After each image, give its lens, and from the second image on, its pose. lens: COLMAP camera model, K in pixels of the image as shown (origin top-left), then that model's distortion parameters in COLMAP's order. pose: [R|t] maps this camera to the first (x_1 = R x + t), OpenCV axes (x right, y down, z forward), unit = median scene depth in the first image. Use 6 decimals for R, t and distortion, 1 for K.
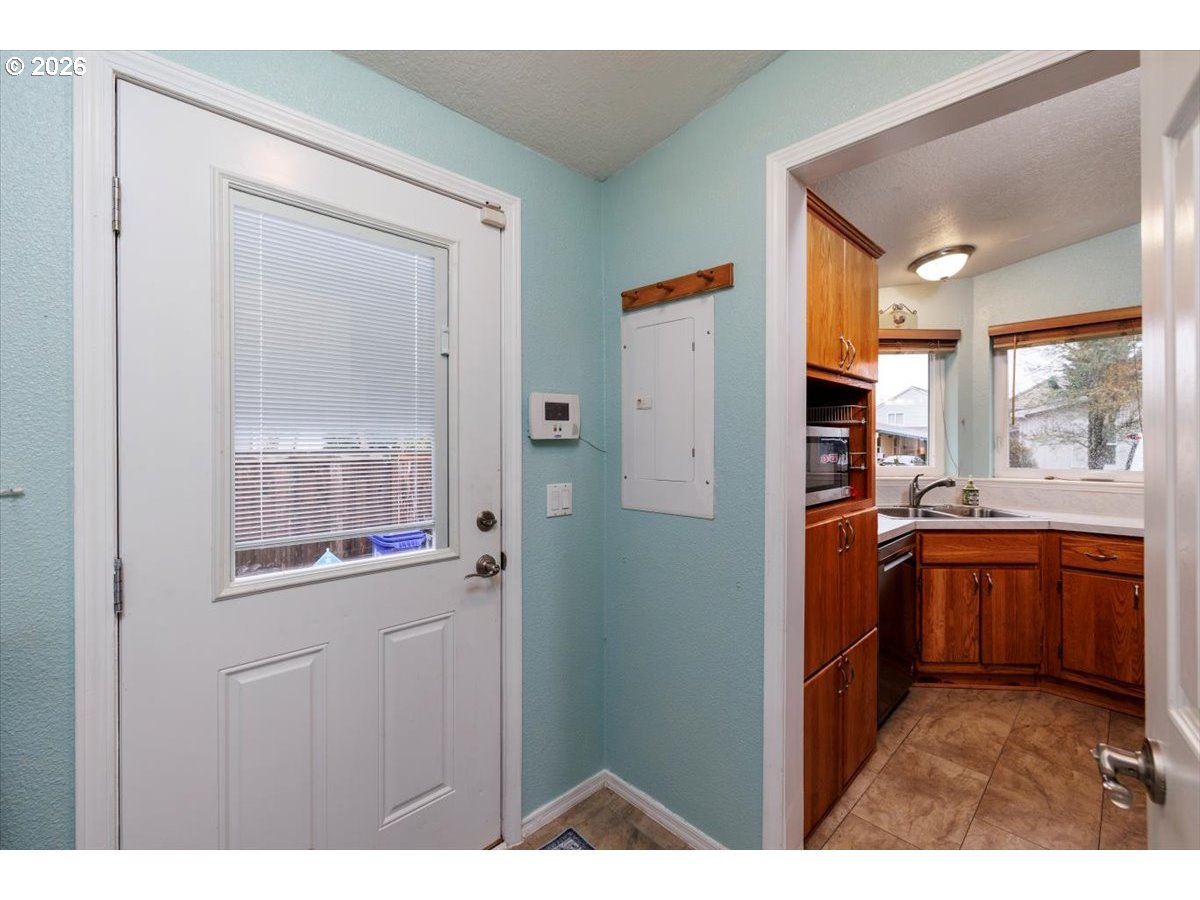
lens RADIAL K [[499.5, 0, 586.4], [0, 499.5, 443.5], [0, 0, 1]] dist [-0.000713, 0.000164]
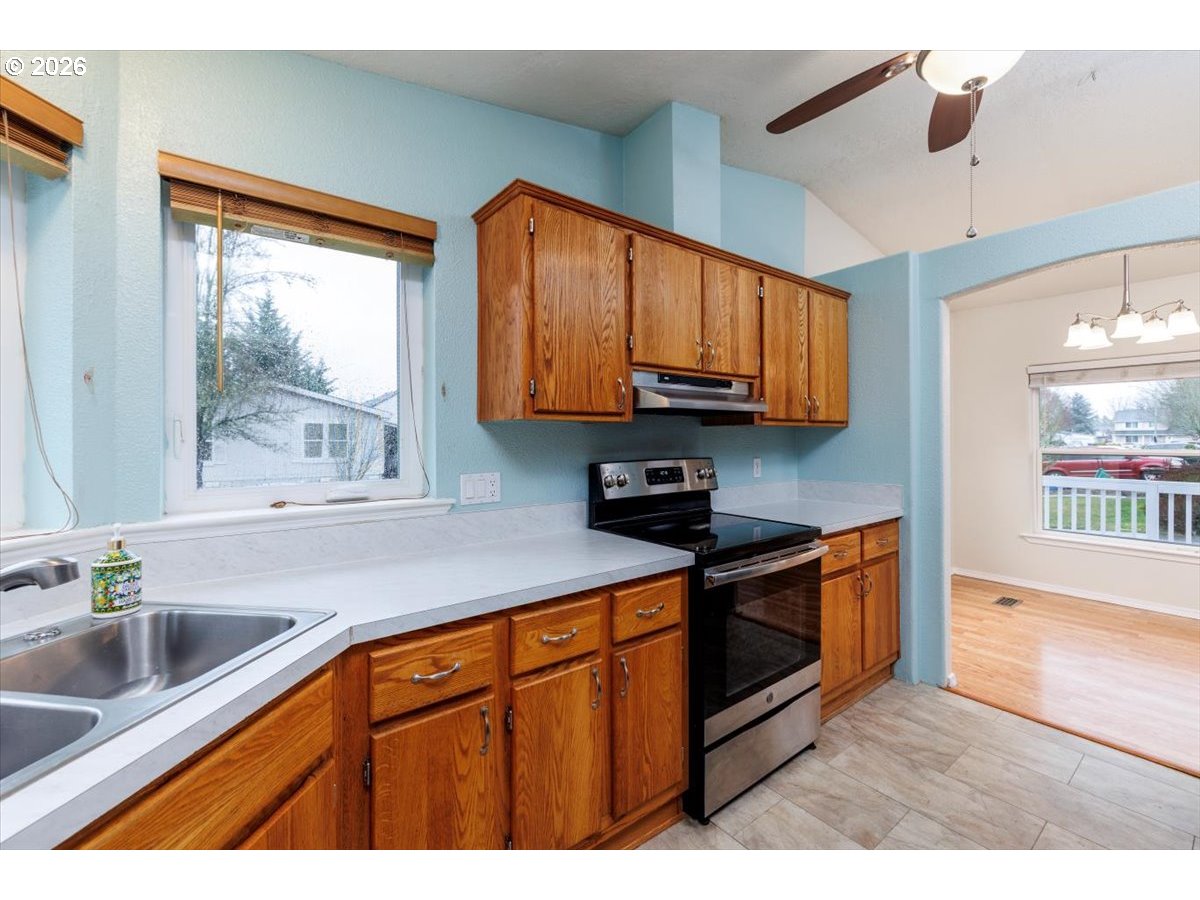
lens RADIAL K [[499.5, 0, 589.9], [0, 499.5, 438.7], [0, 0, 1]] dist [-0.000713, 0.000164]
pose [[0.090412, 0.001457, 0.995903, 0.527273], [0.002752, 0.999995, -0.001713, 0.004807], [-0.995901, 0.002896, 0.090408, 0.748799]]
